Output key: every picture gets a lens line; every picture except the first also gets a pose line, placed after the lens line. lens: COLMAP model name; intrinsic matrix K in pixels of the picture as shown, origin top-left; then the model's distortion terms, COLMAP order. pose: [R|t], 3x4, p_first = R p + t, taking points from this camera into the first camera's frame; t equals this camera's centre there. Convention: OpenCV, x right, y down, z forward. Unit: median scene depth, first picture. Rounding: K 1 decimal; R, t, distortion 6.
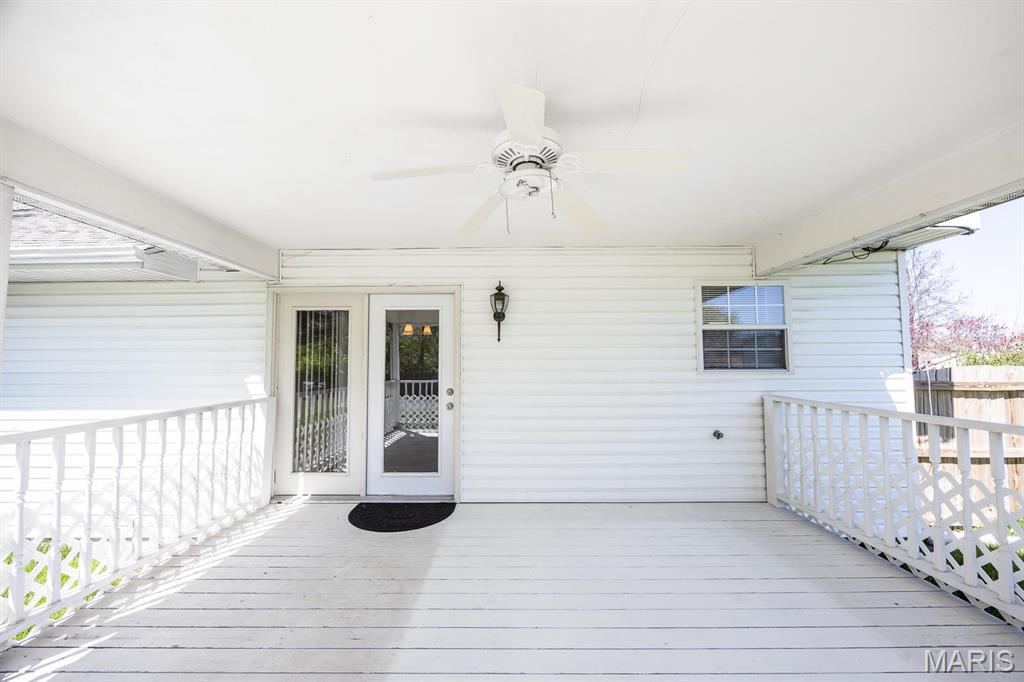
lens RADIAL K [[389.4, 0, 512.0], [0, 389.4, 341.0], [0, 0, 1]] dist [-0.000386, -0.000011]
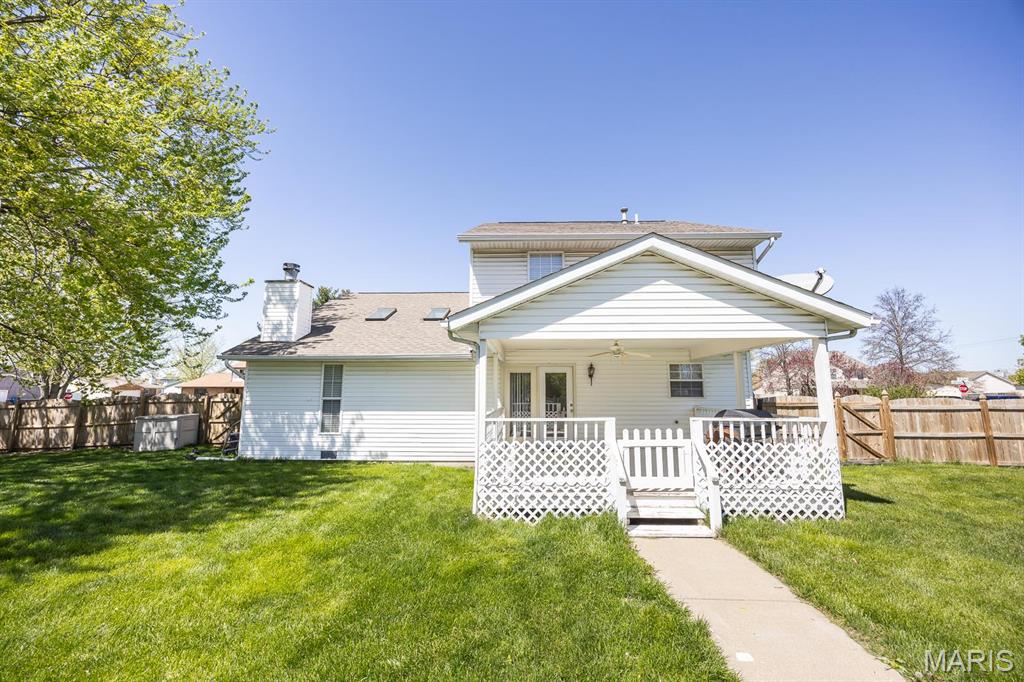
lens RADIAL K [[391.0, 0, 516.8], [0, 391.0, 340.9], [0, 0, 1]] dist [-0.002230, 0.000029]
pose [[0.999584, 0.001042, -0.028837, -0.448752], [-0.003199, 0.997187, -0.074879, -0.097891], [0.028678, 0.074940, 0.996776, -1.618142]]
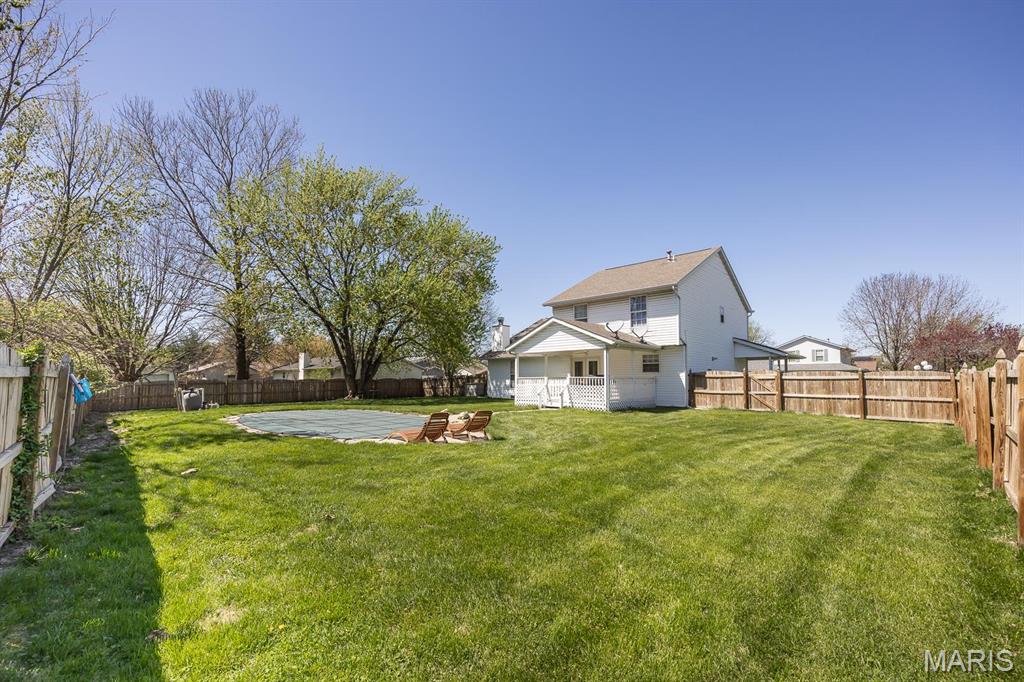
lens RADIAL K [[412.8, 0, 514.8], [0, 412.8, 334.5], [0, 0, 1]] dist [-0.000380, -0.000188]
pose [[0.723760, -0.067664, -0.686726, 2.906164], [0.032316, 0.997413, -0.064217, -0.116799], [0.689294, 0.024285, 0.724074, -3.871369]]
